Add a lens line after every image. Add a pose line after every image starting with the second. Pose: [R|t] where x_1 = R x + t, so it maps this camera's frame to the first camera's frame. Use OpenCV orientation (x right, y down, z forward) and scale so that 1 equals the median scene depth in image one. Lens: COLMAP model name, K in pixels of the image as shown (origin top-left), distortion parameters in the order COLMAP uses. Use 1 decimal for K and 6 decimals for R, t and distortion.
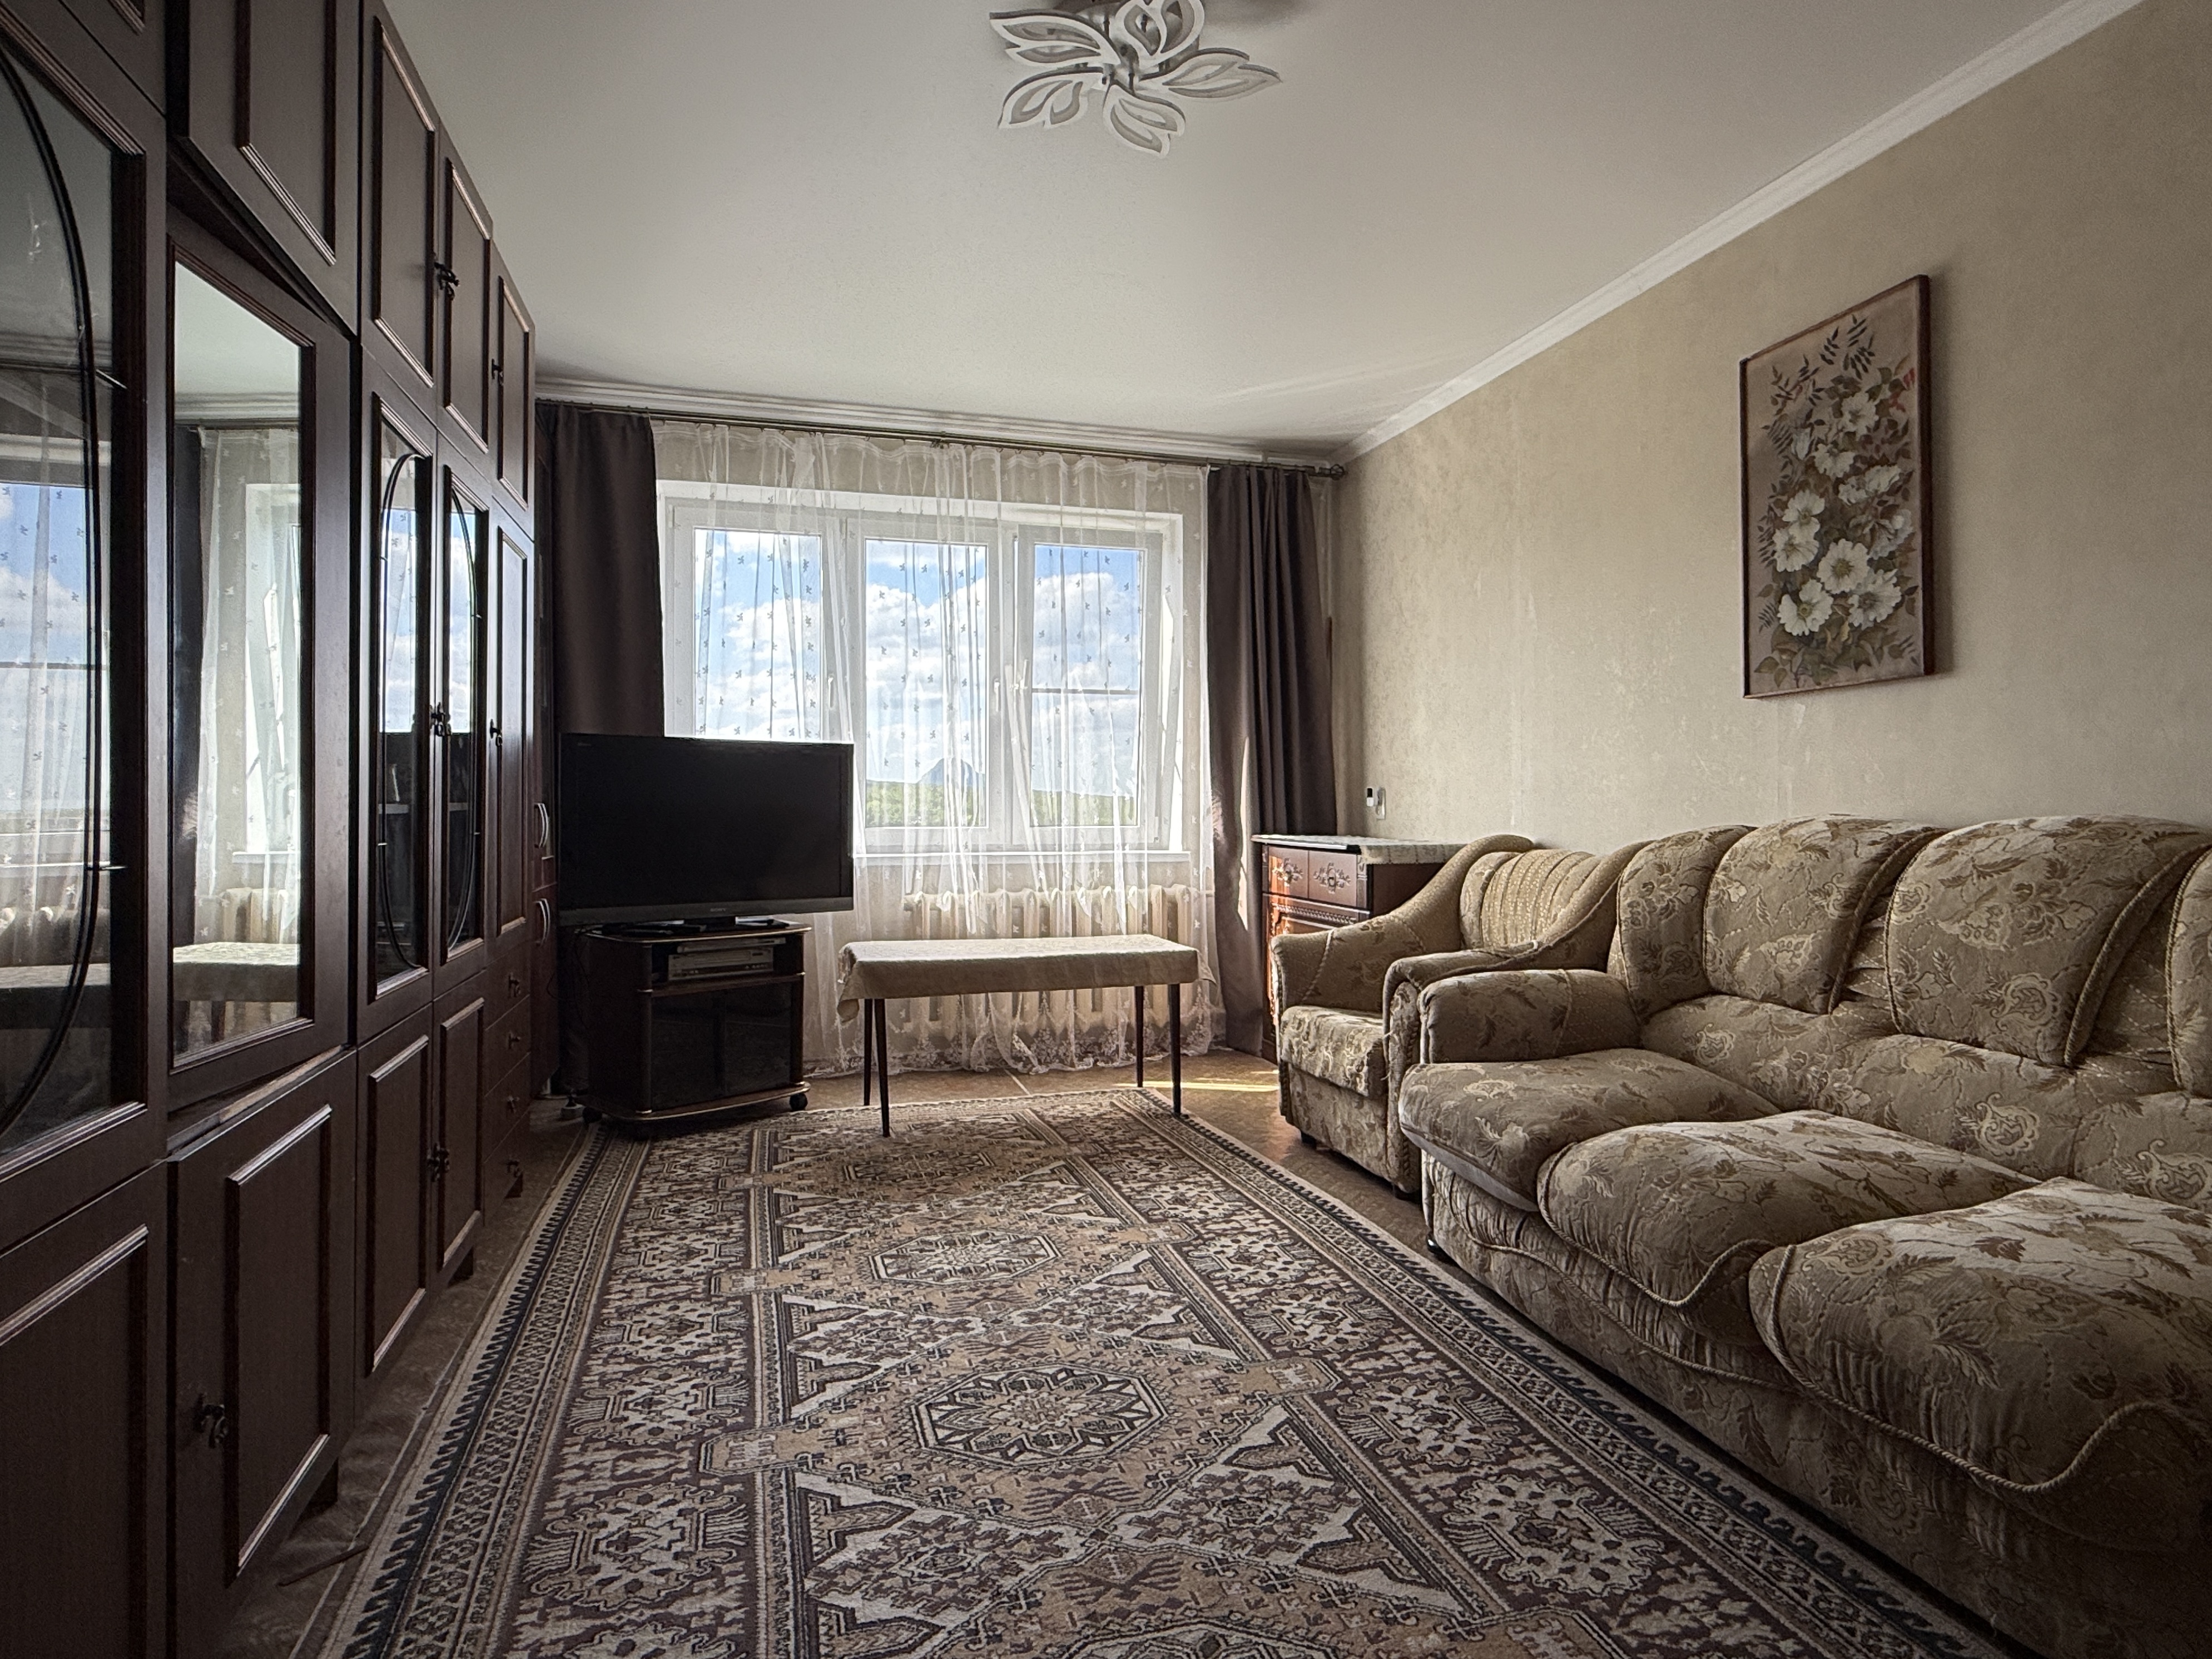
lens RADIAL K [[1220.0, 0, 1103.6], [0, 1220.0, 824.5], [0, 0, 1]] dist [0.001426, 0.000369]
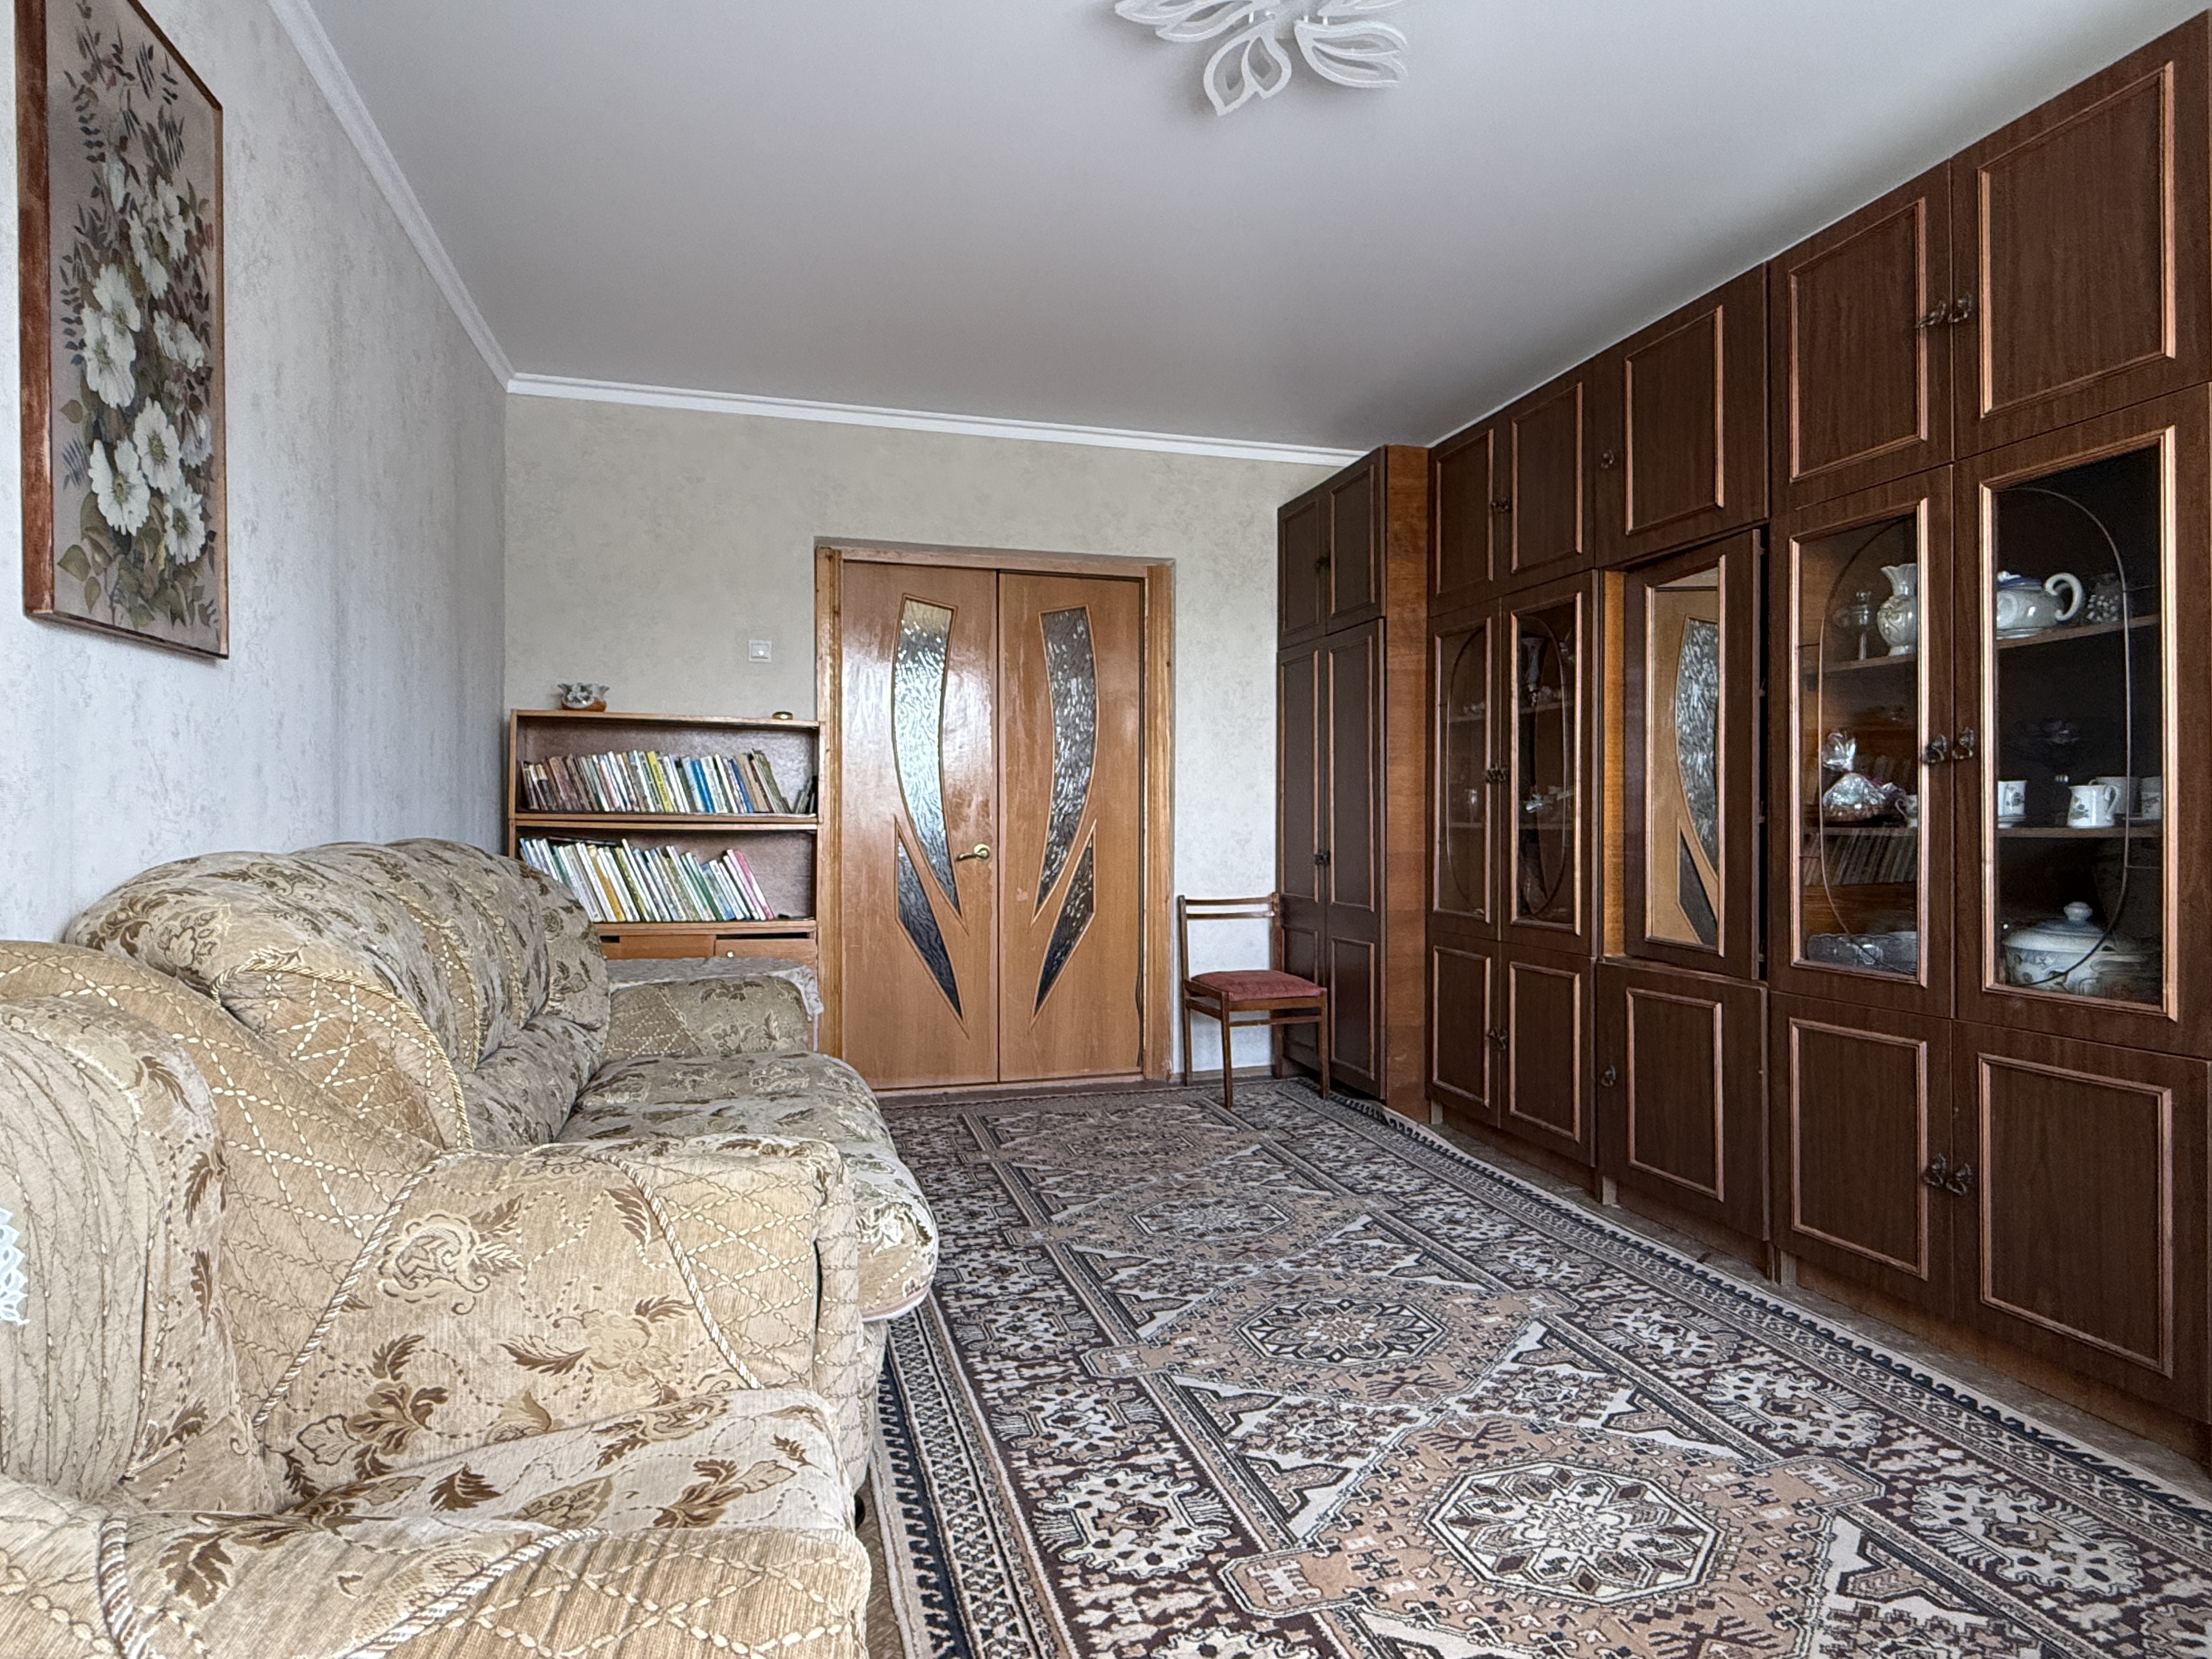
lens RADIAL K [[1219.9, 0, 1108.4], [0, 1219.9, 822.7], [0, 0, 1]] dist [0.001426, 0.000369]
pose [[-0.999986, 0.001932, -0.004975, 0.154259], [0.001826, 0.999773, 0.021246, -0.041239], [0.005015, 0.021237, -0.999762, 1.845414]]
